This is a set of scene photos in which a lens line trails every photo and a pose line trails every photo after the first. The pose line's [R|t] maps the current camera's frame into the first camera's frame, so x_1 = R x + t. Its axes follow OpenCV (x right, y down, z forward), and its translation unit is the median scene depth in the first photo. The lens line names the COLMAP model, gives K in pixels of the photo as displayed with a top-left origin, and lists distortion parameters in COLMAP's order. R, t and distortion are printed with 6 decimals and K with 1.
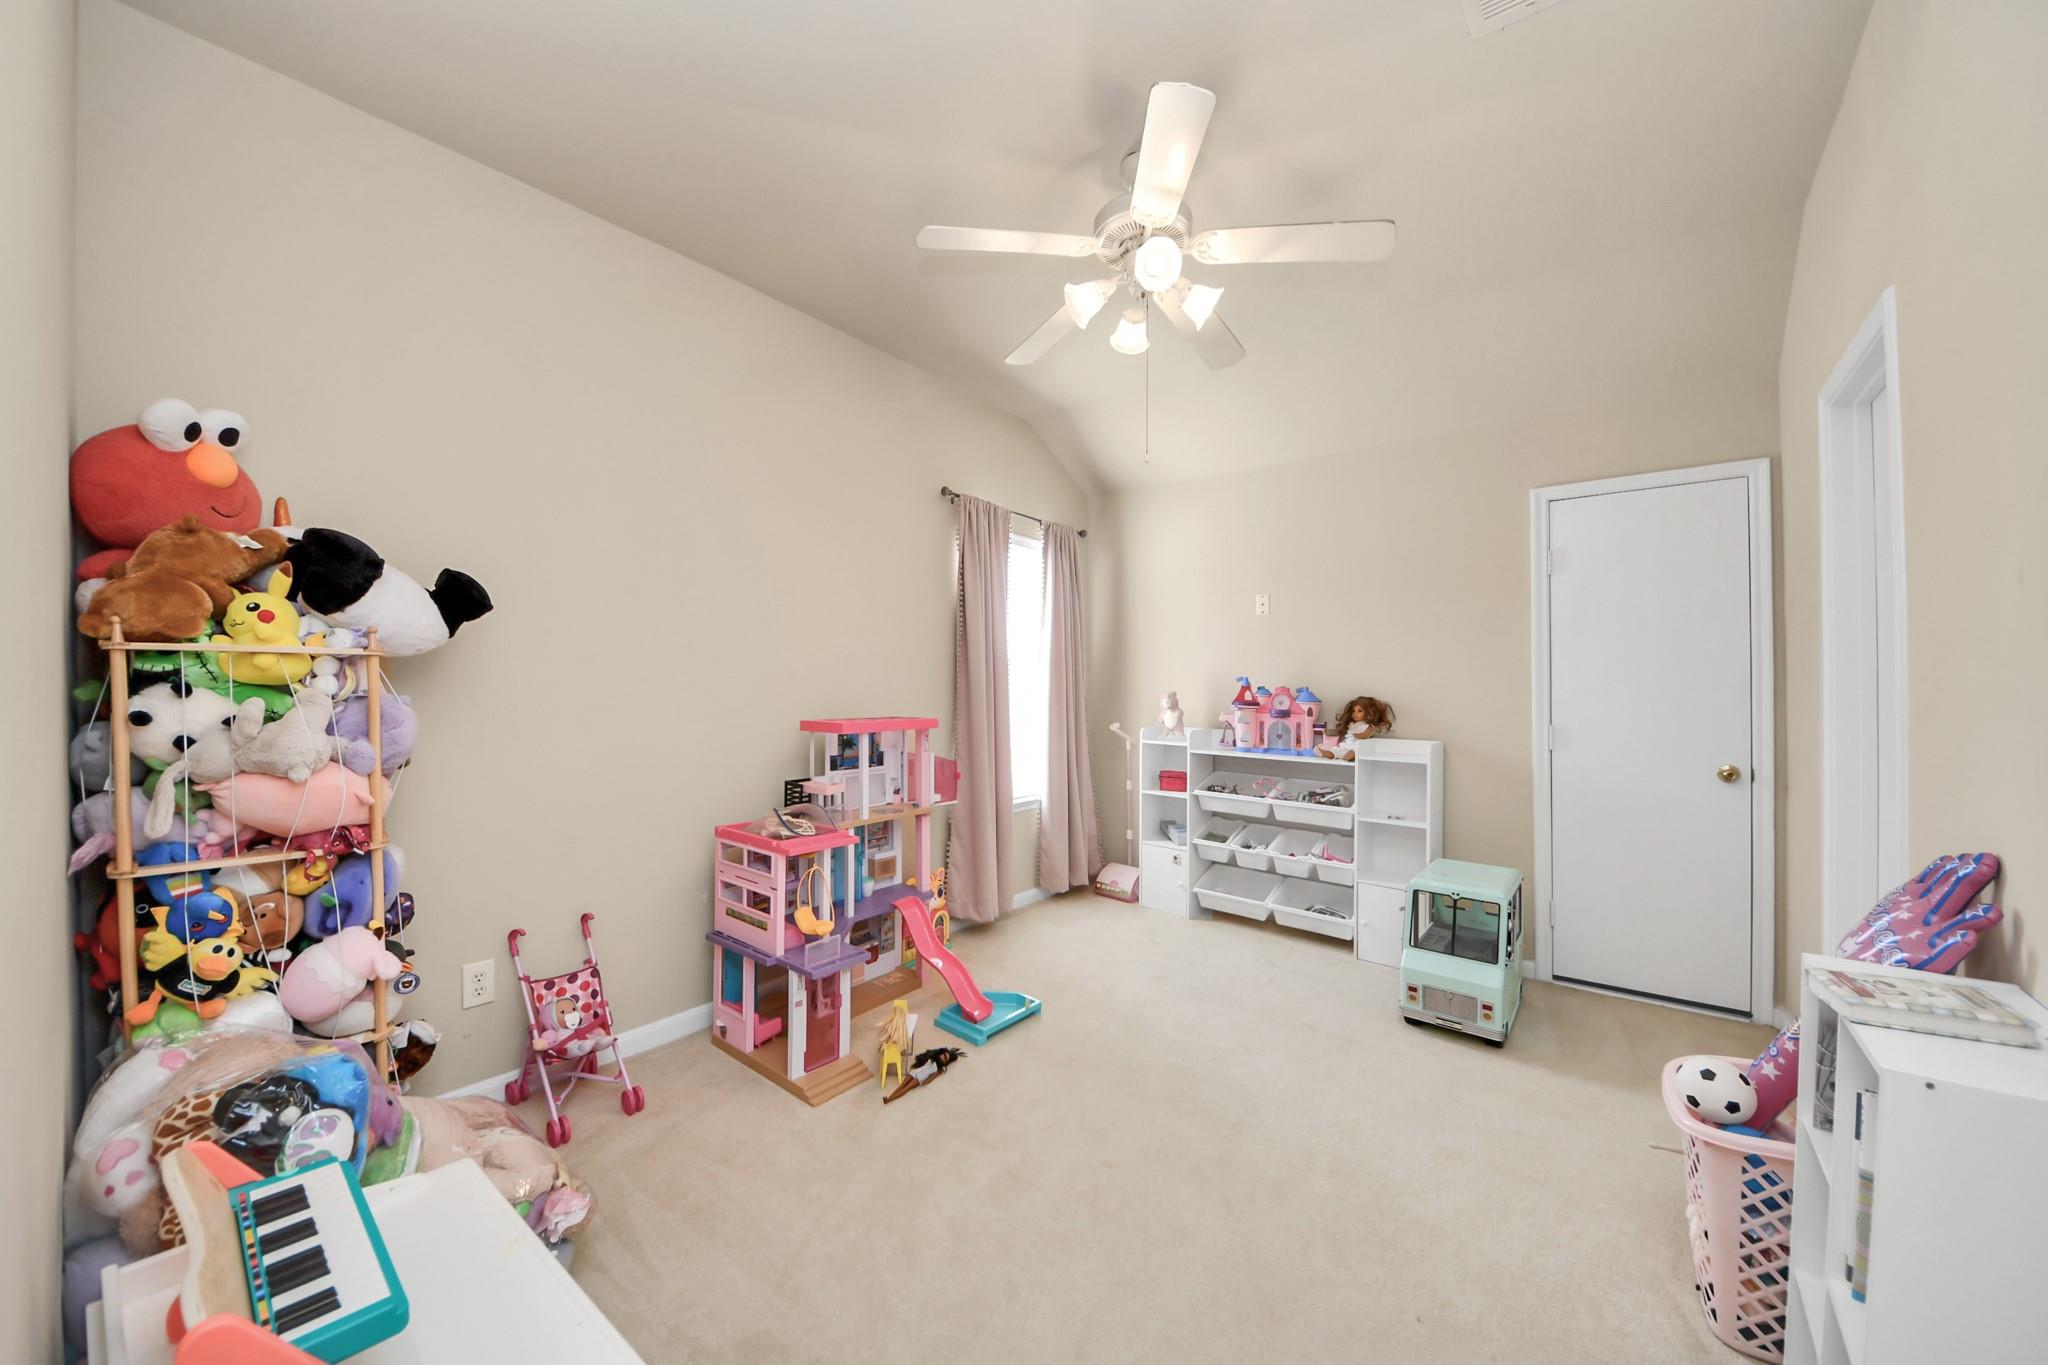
lens RADIAL K [[741.7, 0, 1022.2], [0, 741.7, 687.5], [0, 0, 1]] dist [0.003334, -0.000144]
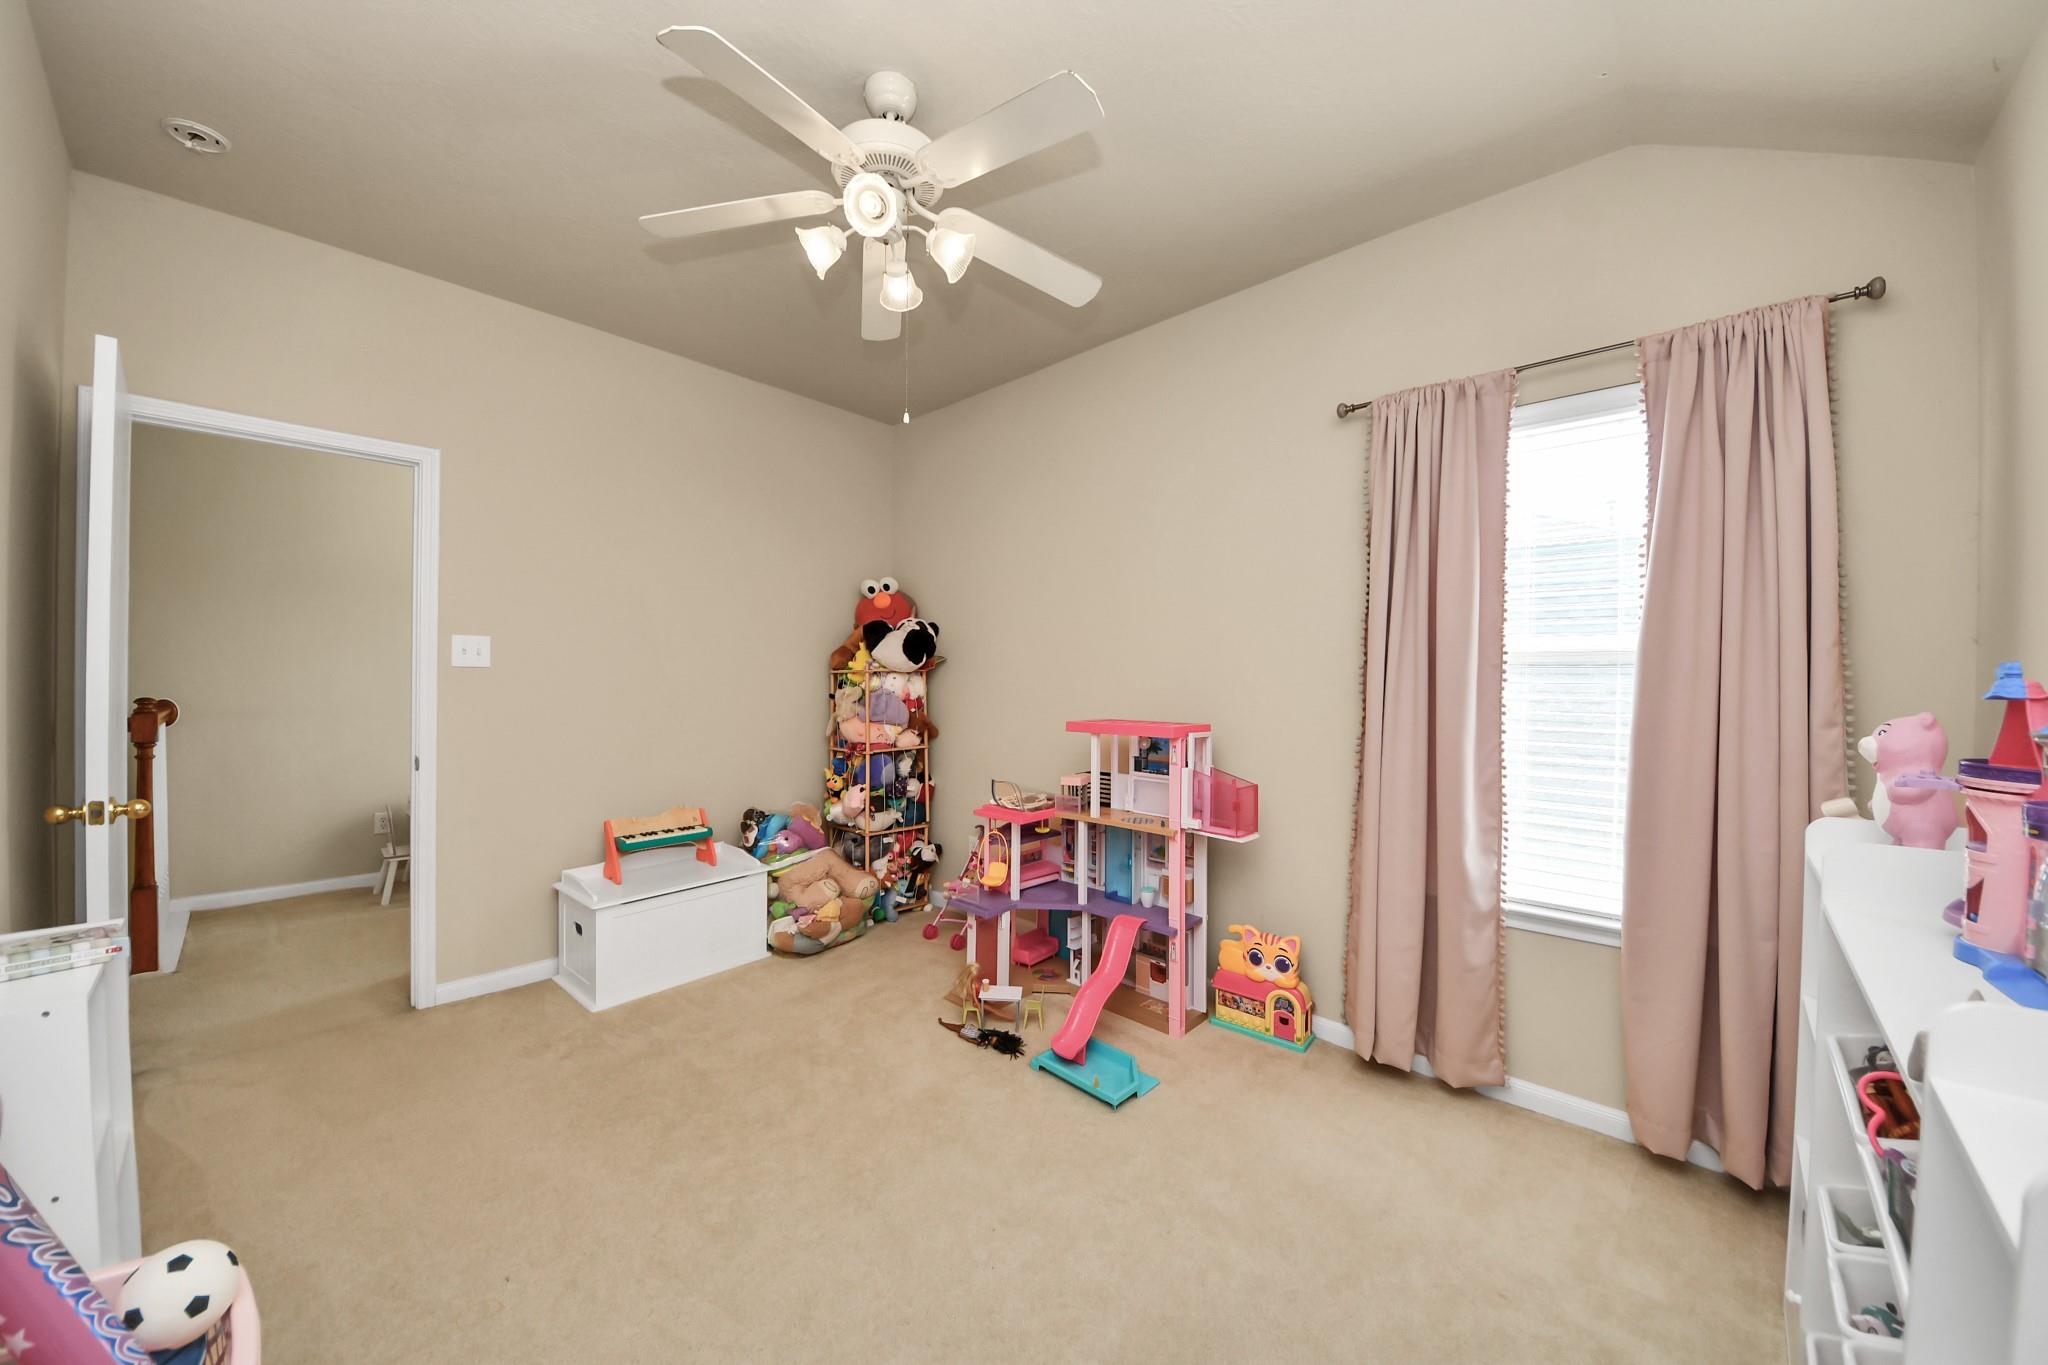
lens RADIAL K [[741.7, 0, 1022.6], [0, 741.7, 688.2], [0, 0, 1]] dist [0.003334, -0.000144]
pose [[-0.122738, 0.004148, -0.992430, 0.765972], [-0.004129, 0.999980, 0.004690, -0.006158], [0.992431, 0.004673, -0.122718, 0.956482]]
